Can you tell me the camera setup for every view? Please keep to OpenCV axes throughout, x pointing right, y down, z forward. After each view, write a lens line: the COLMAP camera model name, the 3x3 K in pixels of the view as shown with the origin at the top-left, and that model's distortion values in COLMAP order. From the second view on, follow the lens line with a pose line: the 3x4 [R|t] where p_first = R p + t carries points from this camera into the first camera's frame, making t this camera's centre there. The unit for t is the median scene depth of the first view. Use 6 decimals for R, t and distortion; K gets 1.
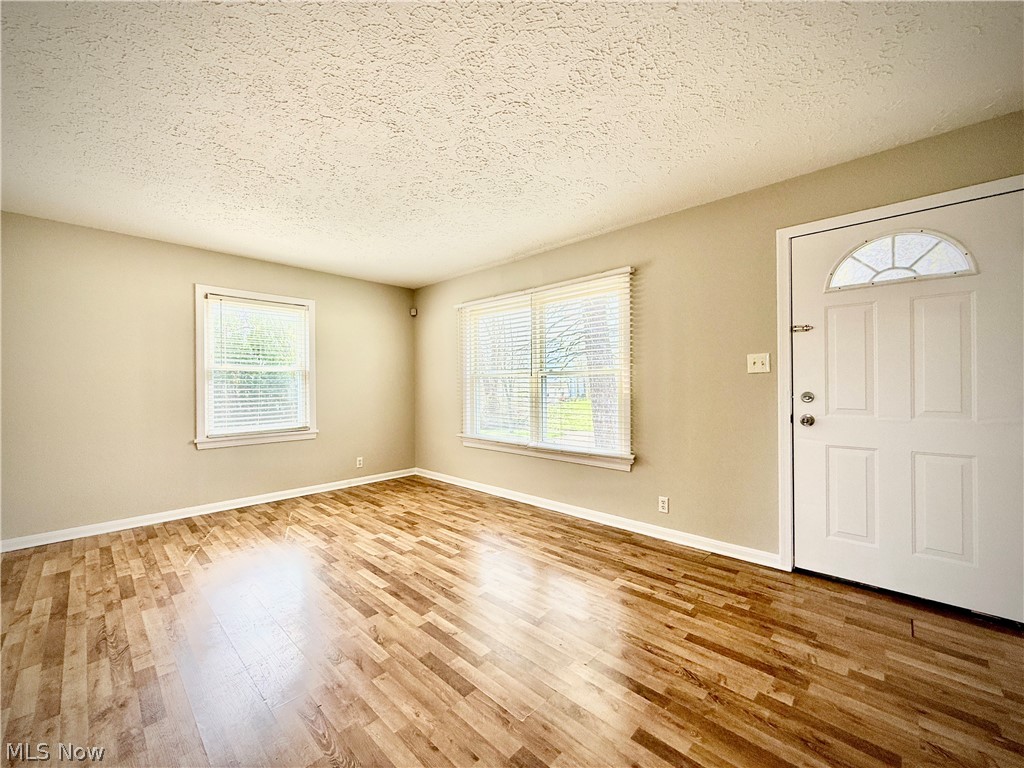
lens RADIAL K [[411.8, 0, 505.5], [0, 411.8, 384.0], [0, 0, 1]] dist [-0.001397, 0.000538]
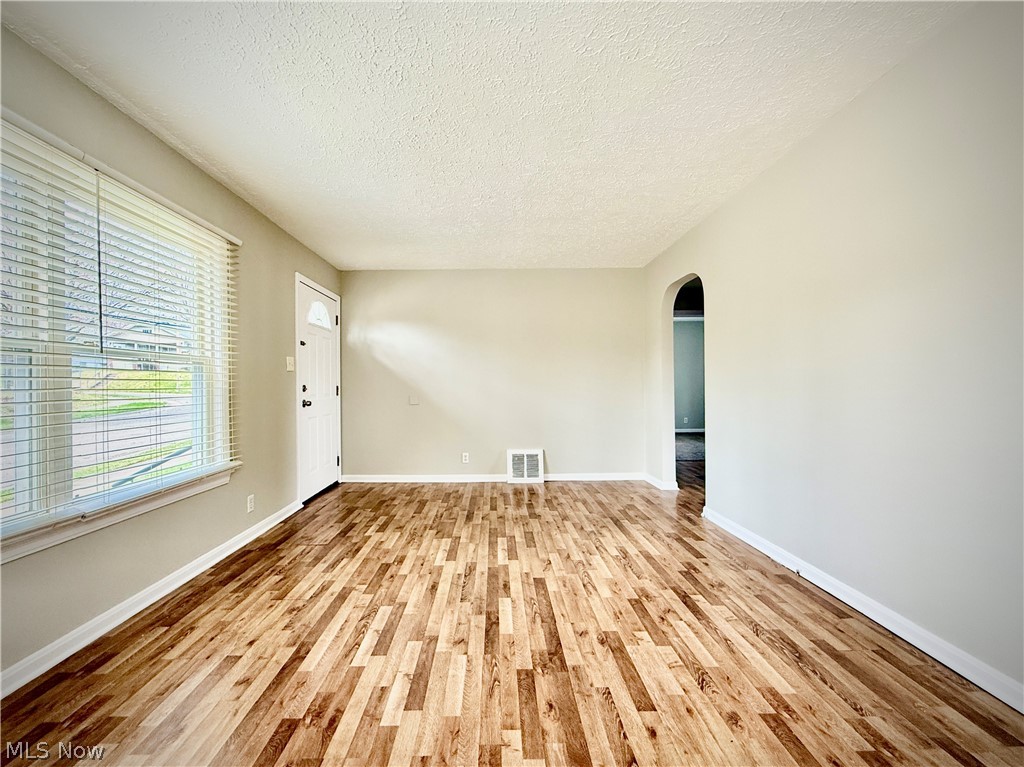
lens RADIAL K [[411.8, 0, 508.0], [0, 411.8, 385.5], [0, 0, 1]] dist [-0.001397, 0.000538]
pose [[-0.715453, 0.013456, 0.698531, -0.767115], [0.014670, 0.999883, -0.004235, 0.033745], [-0.698506, 0.007218, -0.715567, 1.356999]]
